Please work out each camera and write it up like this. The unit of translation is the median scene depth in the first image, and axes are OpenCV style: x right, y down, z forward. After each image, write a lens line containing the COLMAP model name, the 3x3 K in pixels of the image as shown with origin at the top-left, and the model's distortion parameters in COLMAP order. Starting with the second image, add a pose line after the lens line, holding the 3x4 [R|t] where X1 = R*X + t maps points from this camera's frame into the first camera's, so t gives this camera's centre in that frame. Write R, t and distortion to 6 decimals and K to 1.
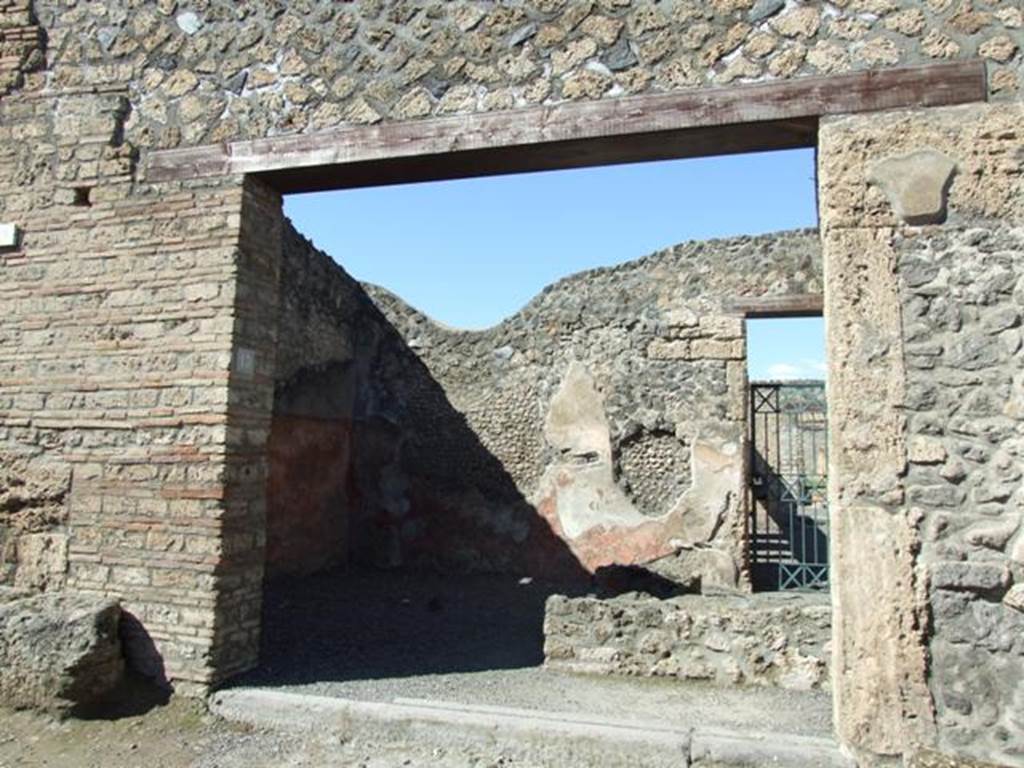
lens RADIAL K [[810.4, 0, 512.9], [0, 810.4, 304.4], [0, 0, 1]] dist [-0.038277, 0.010588]
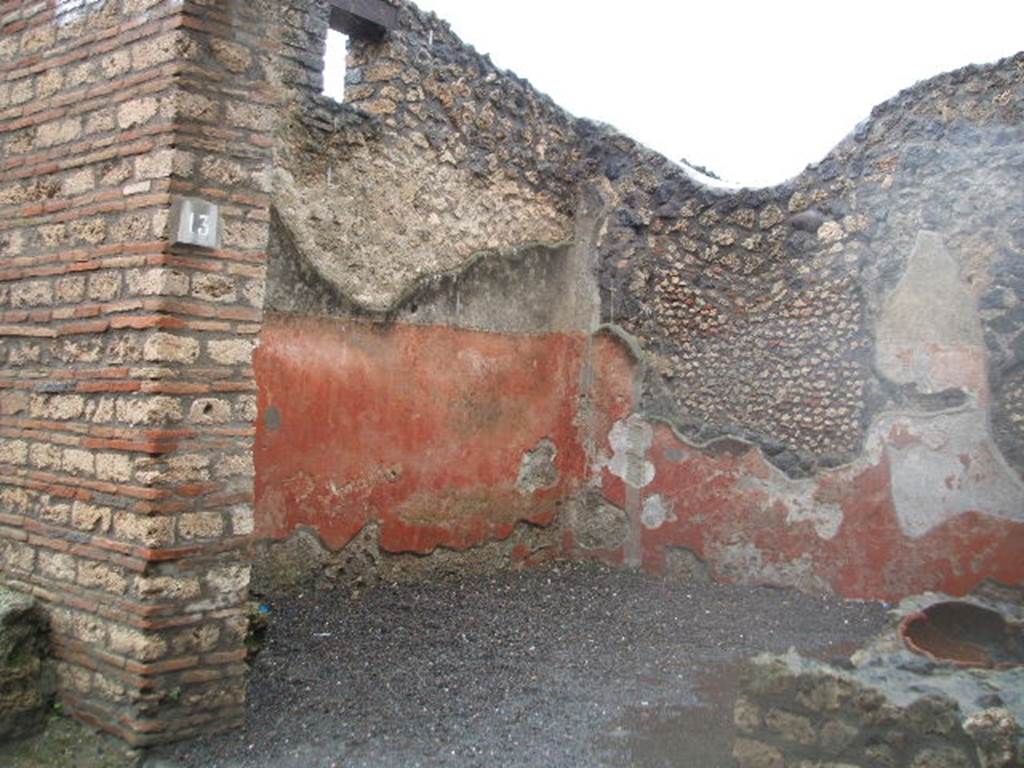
lens RADIAL K [[1167.4, 0, 511.8], [0, 1167.4, 261.1], [0, 0, 1]] dist [-0.161579, 0.055230]
pose [[0.935591, -0.021761, -0.352415, 0.167139], [0.046426, 0.997015, 0.061689, 0.052822], [0.350021, -0.074077, 0.933808, 0.277328]]
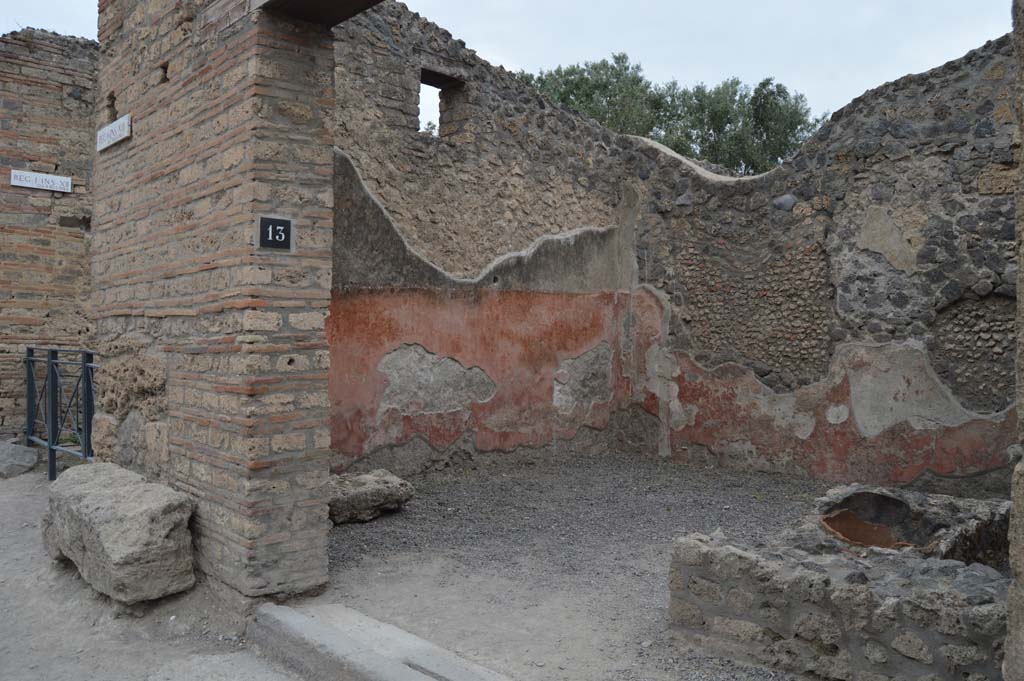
lens RADIAL K [[808.4, 0, 510.8], [0, 808.4, 292.0], [0, 0, 1]] dist [-0.081415, 0.004616]
pose [[0.870455, -0.033679, -0.491095, 0.271970], [0.103057, 0.988016, 0.114909, 0.056482], [0.481340, -0.150634, 0.863494, 0.366652]]
